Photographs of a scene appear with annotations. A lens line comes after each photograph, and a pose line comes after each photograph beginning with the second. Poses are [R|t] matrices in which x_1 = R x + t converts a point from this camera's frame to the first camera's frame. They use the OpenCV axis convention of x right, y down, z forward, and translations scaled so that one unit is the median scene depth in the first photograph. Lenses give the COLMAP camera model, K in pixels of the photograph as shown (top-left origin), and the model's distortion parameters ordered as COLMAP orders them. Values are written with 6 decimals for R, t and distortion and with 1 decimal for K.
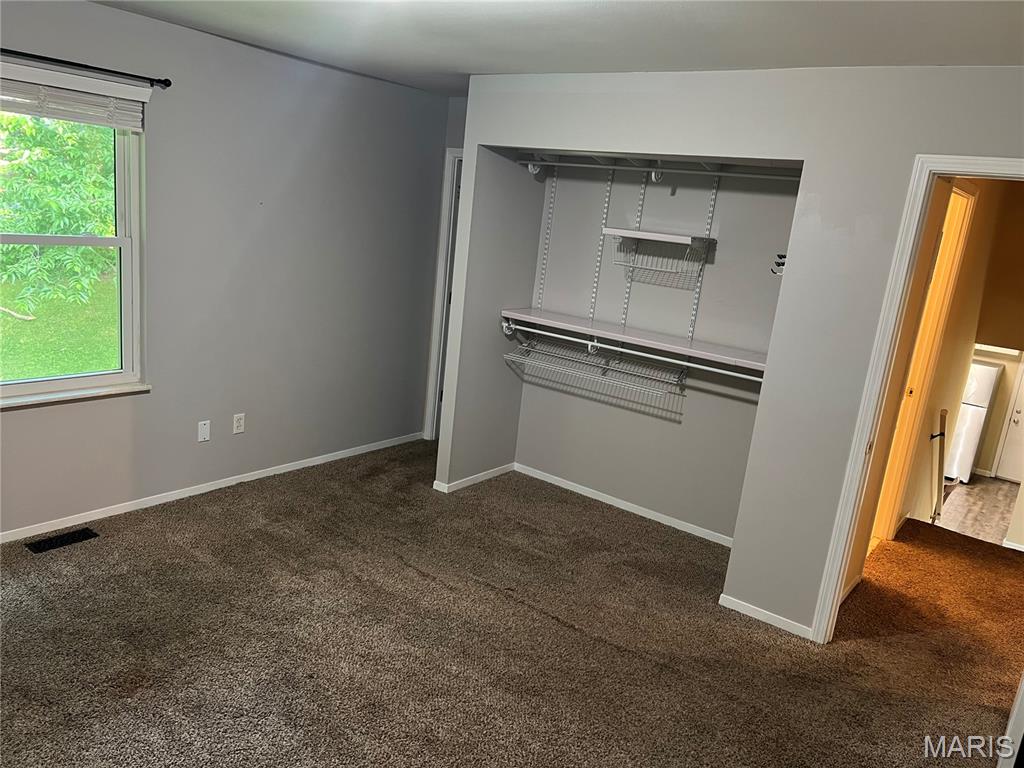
lens RADIAL K [[740.6, 0, 512.3], [0, 740.6, 395.7], [0, 0, 1]] dist [0.003611, -0.000164]
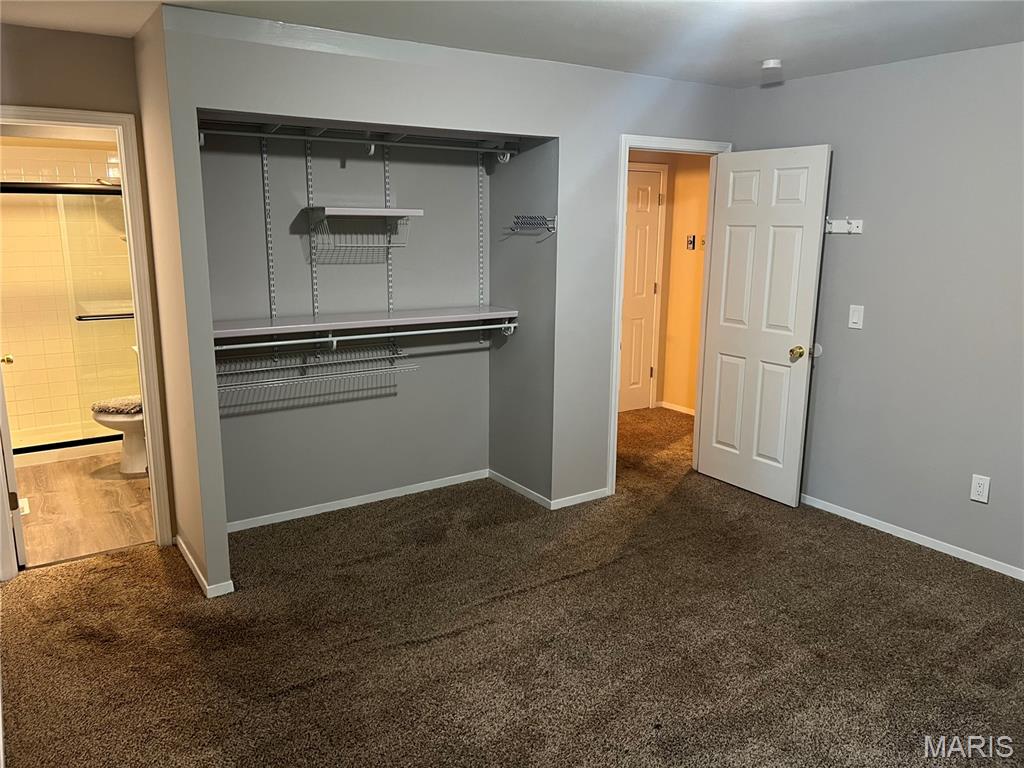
lens RADIAL K [[783.0, 0, 512.0], [0, 783.0, 384.0], [0, 0, 1]] dist [0.000241, -0.004934]
pose [[0.308746, -0.297509, 0.903418, -0.699933], [0.244464, 0.942735, 0.226910, -0.184330], [-0.919191, 0.150796, 0.363796, 0.480488]]
